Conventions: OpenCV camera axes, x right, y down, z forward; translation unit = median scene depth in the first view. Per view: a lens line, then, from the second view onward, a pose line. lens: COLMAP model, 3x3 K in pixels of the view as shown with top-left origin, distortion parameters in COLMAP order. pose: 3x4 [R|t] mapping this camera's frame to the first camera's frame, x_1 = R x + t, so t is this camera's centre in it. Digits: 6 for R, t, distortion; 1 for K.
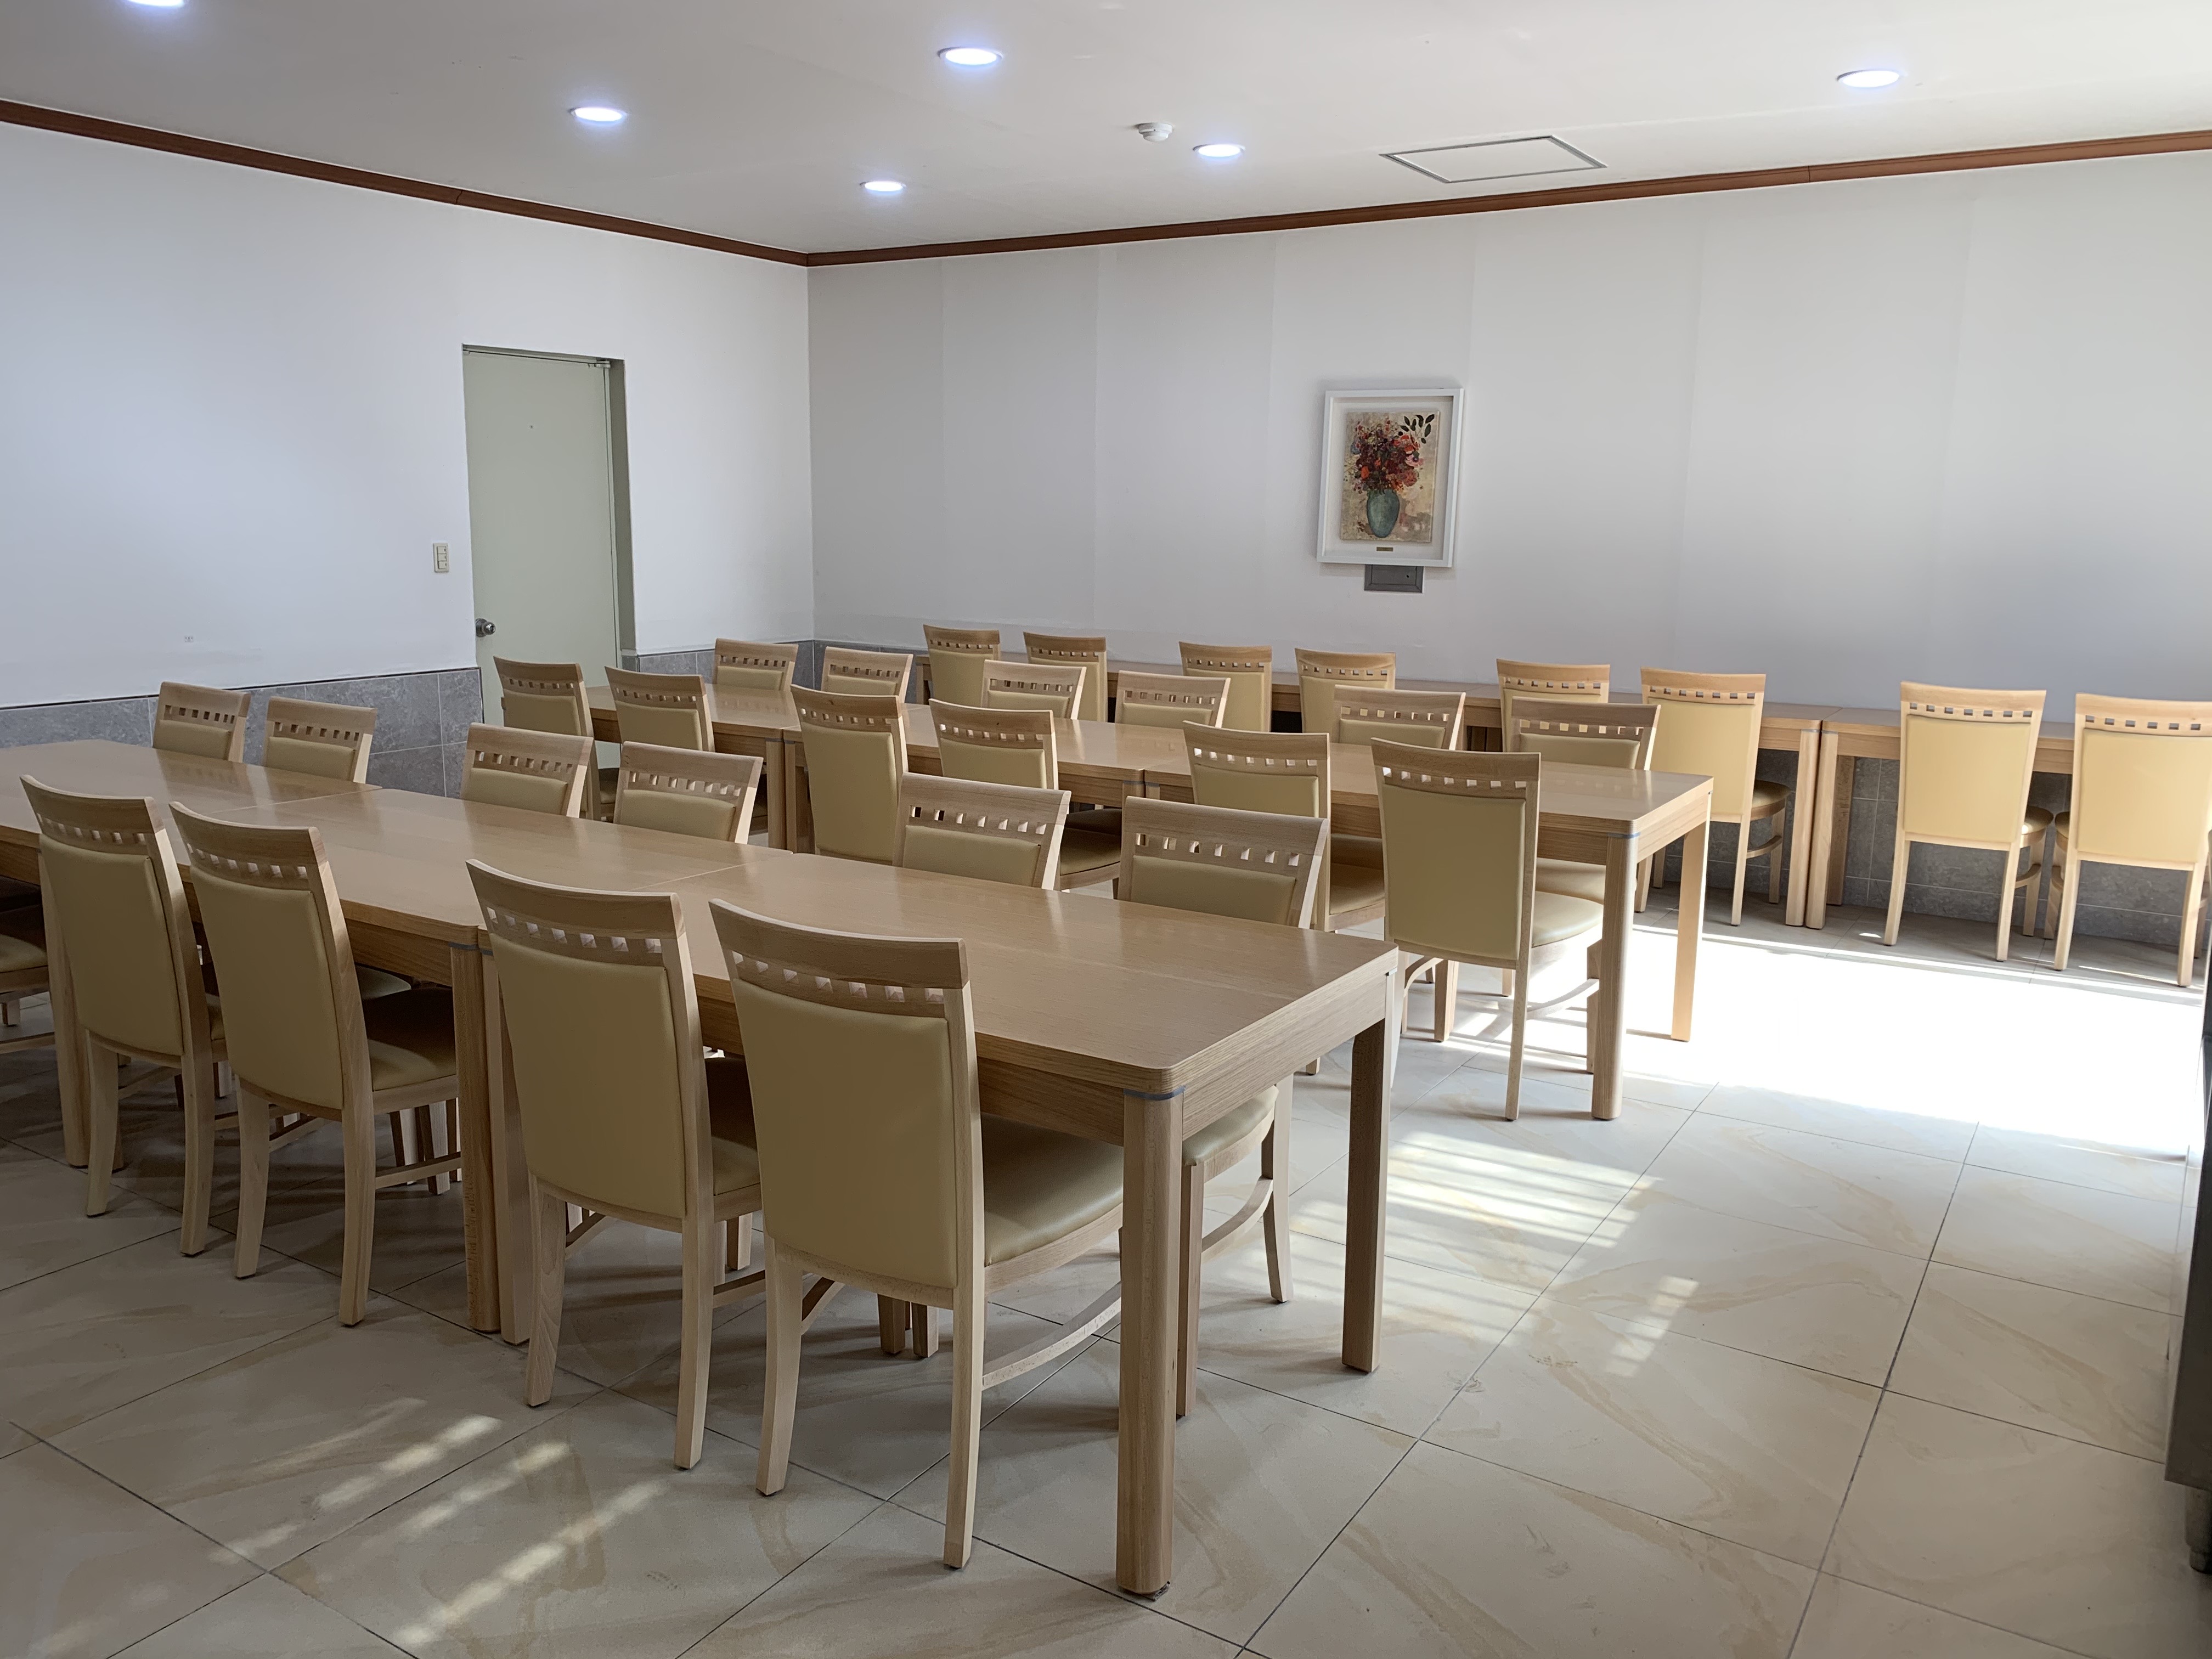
lens RADIAL K [[1659.8, 0, 1090.5], [0, 1659.8, 837.2], [0, 0, 1]] dist [0.032559, -0.035841]
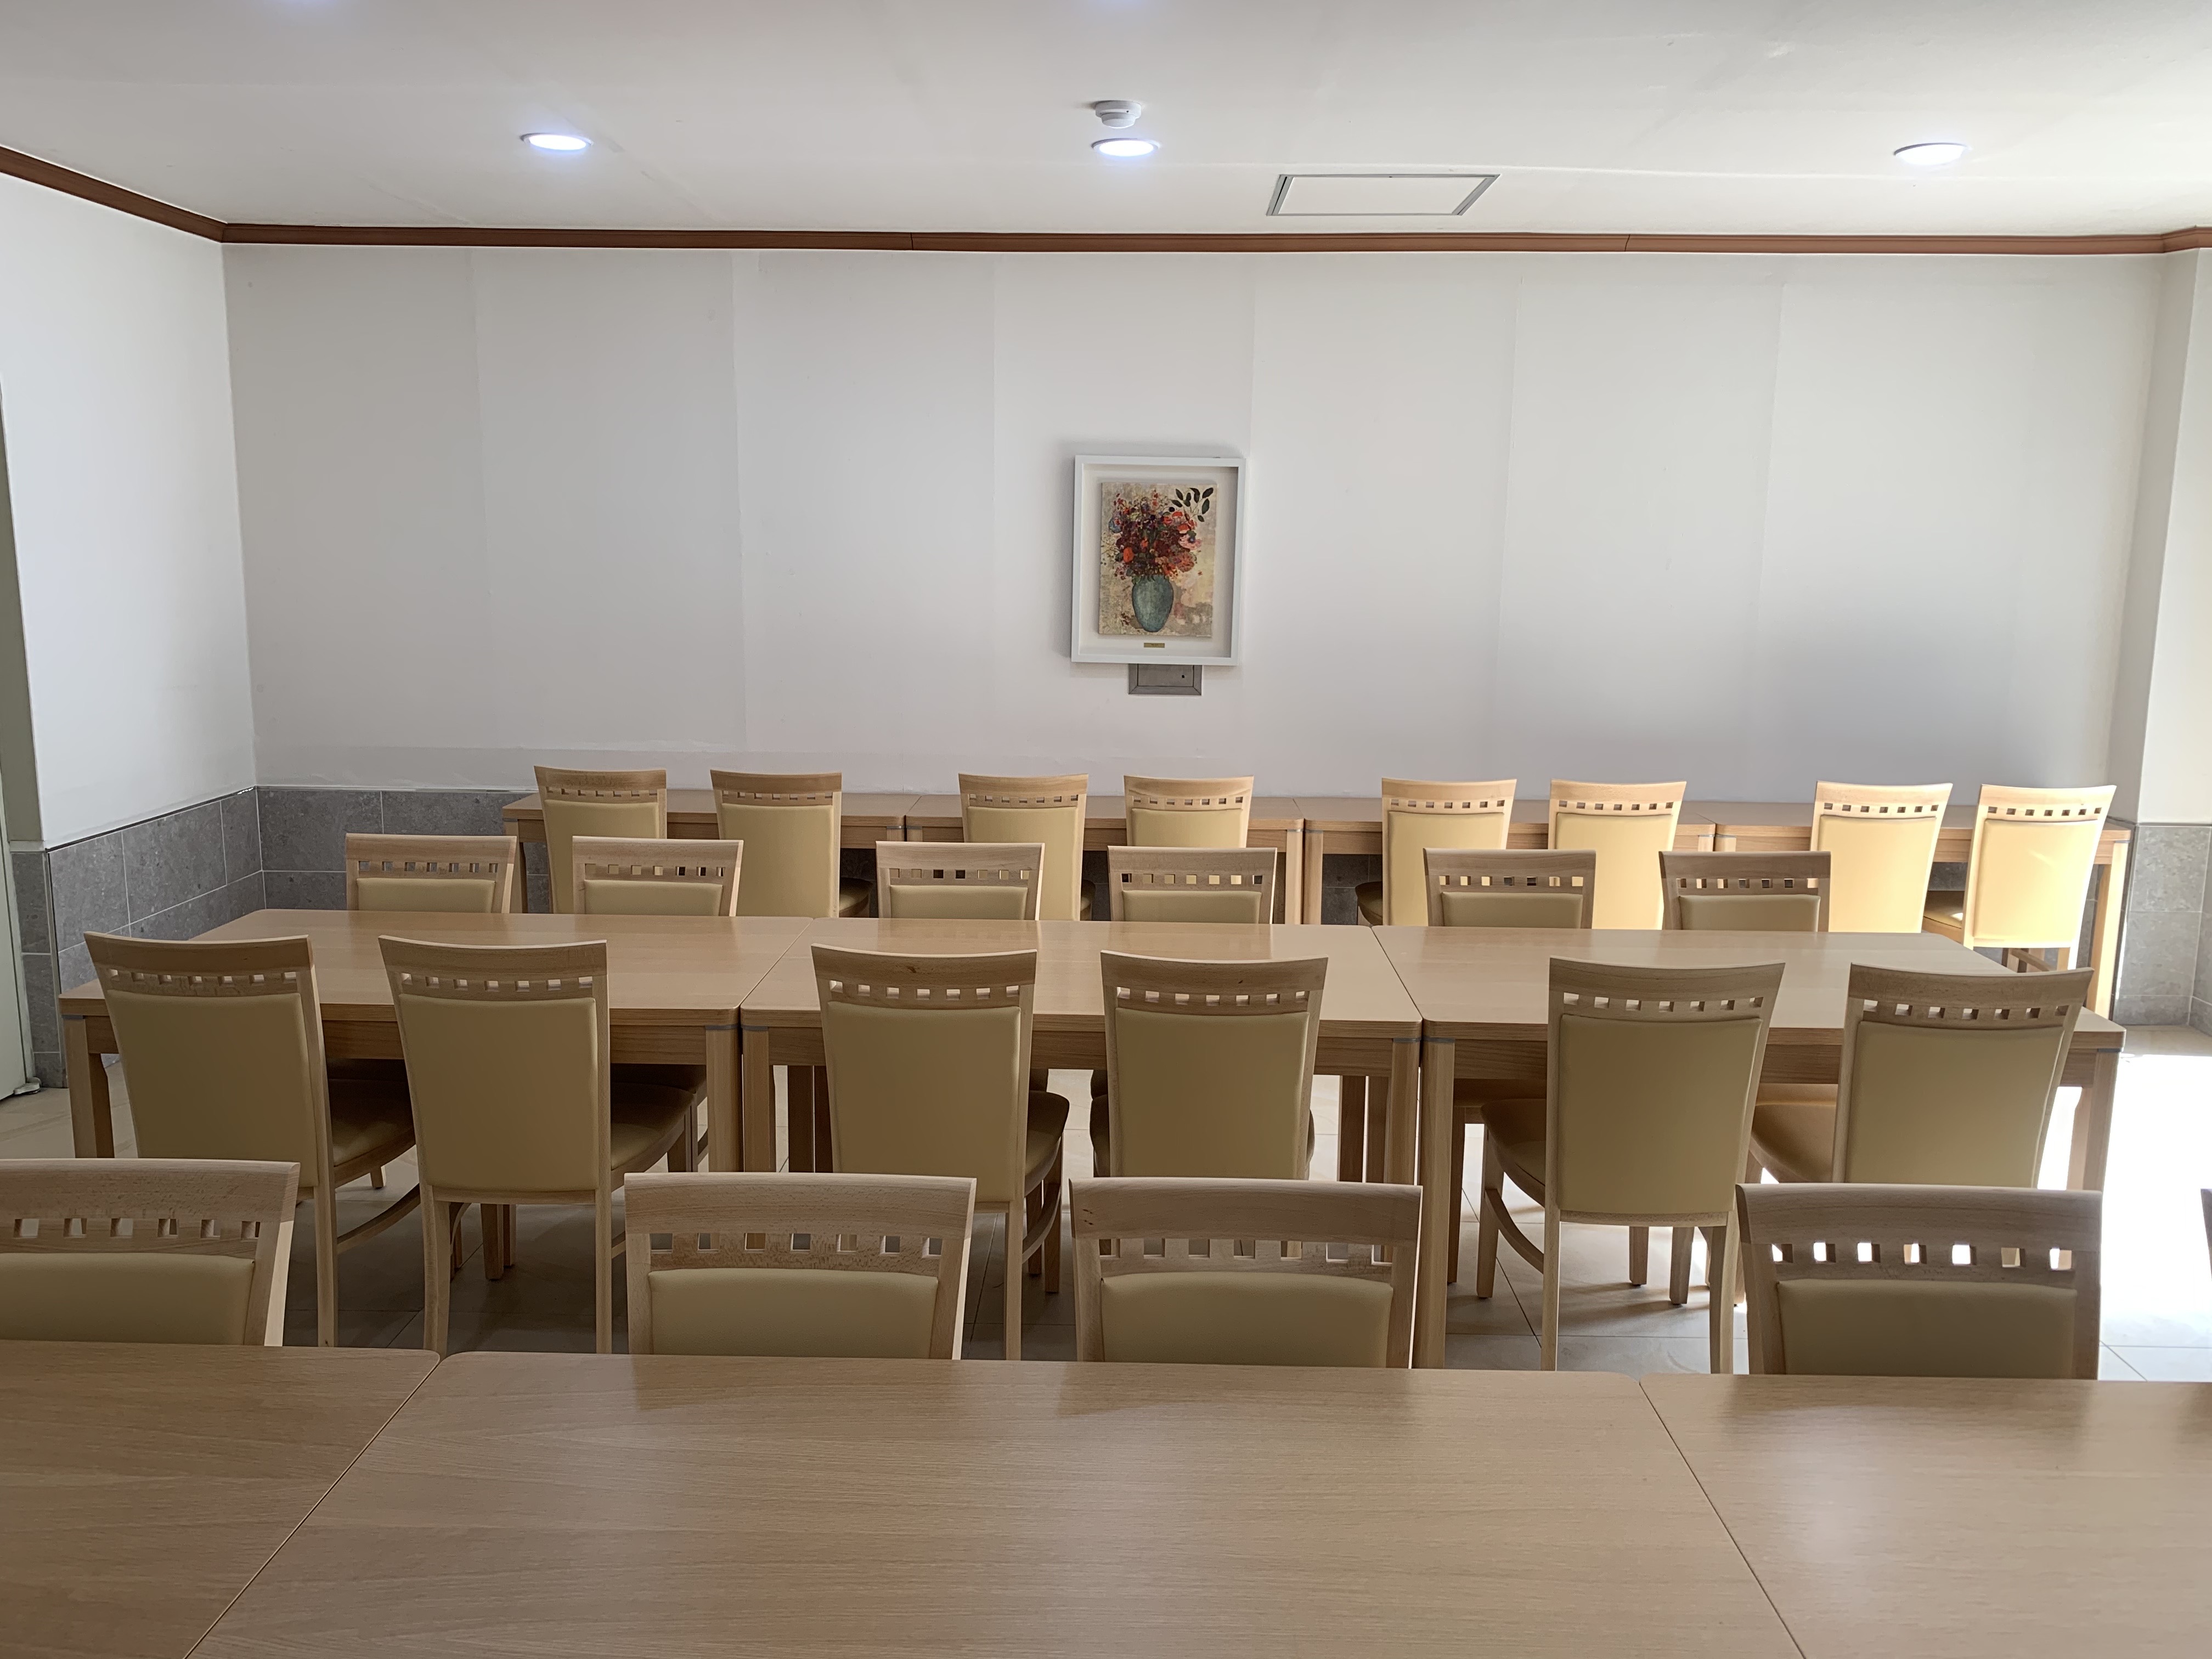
lens RADIAL K [[1659.8, 0, 1105.3], [0, 1659.8, 835.5], [0, 0, 1]] dist [0.032559, -0.035841]
pose [[0.855110, -0.095248, 0.509623, -0.286161], [0.103061, 0.994591, 0.012959, -0.092962], [-0.508100, 0.041441, 0.860300, 0.301372]]
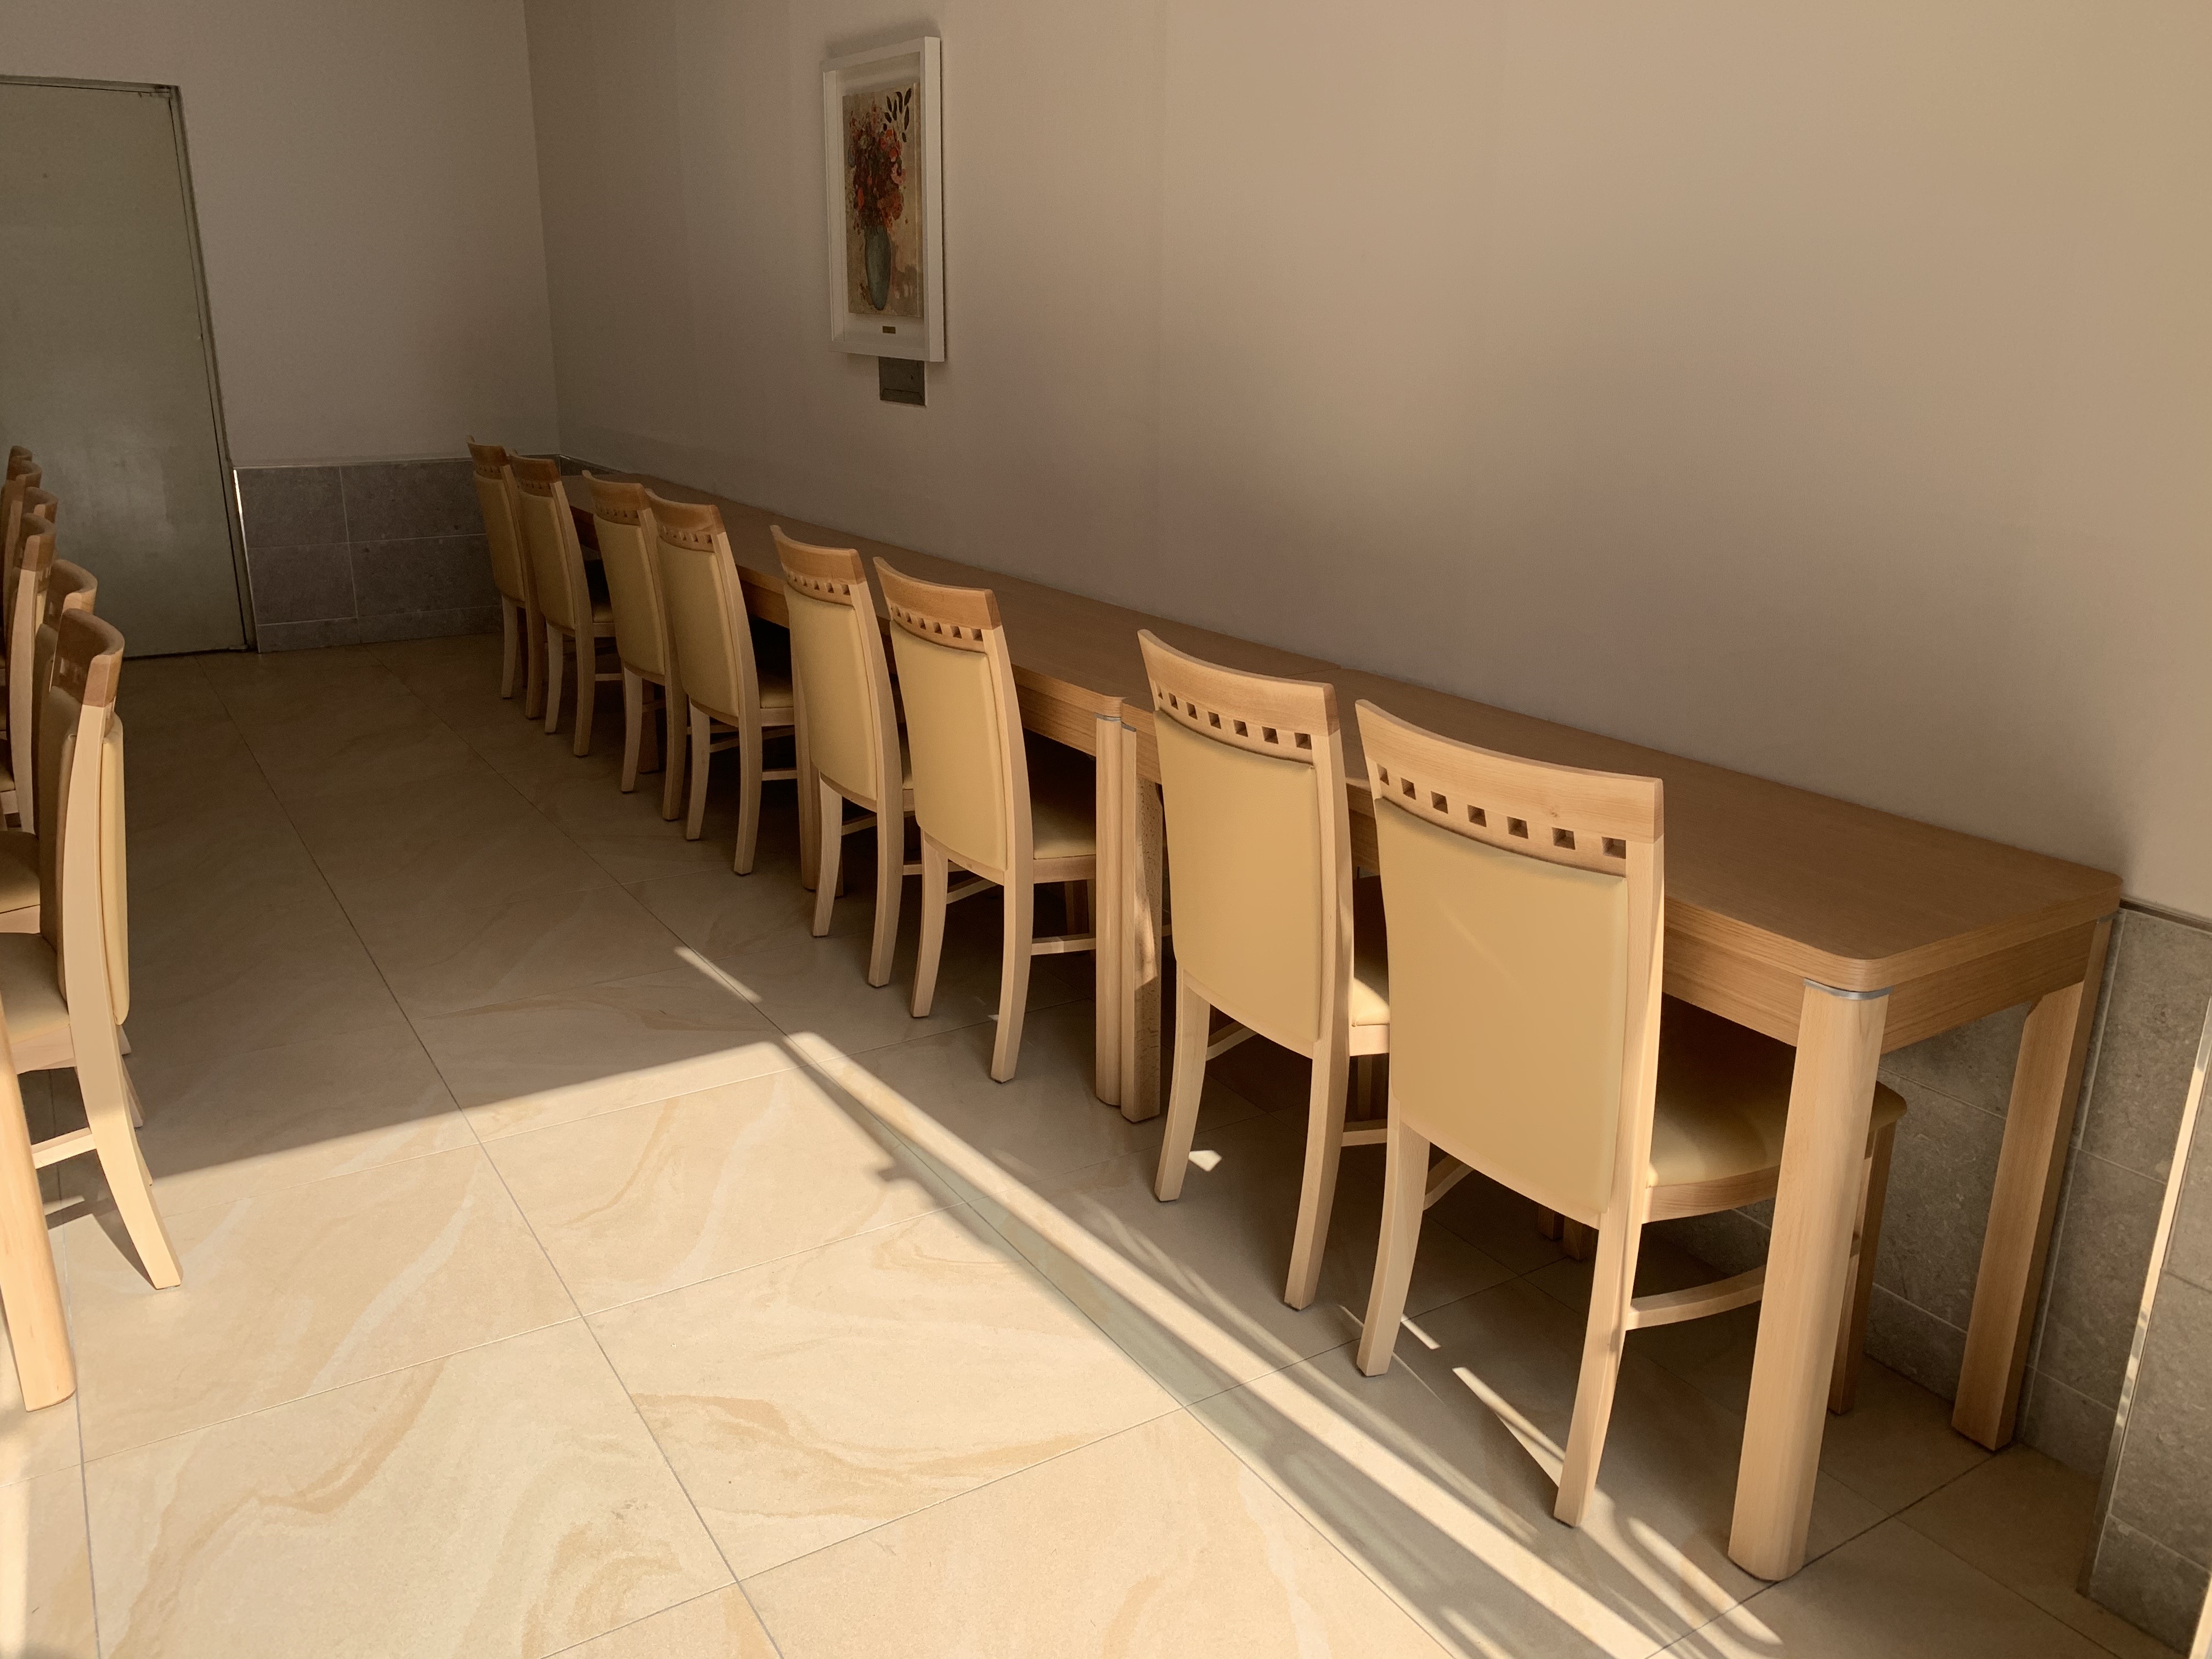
lens RADIAL K [[1659.8, 0, 1054.9], [0, 1659.8, 838.5], [0, 0, 1]] dist [0.032559, -0.035841]
pose [[0.903389, 0.125269, -0.410117, 0.513849], [-0.080076, 0.988838, 0.125648, -0.072593], [0.421279, -0.080669, 0.903336, 0.472434]]
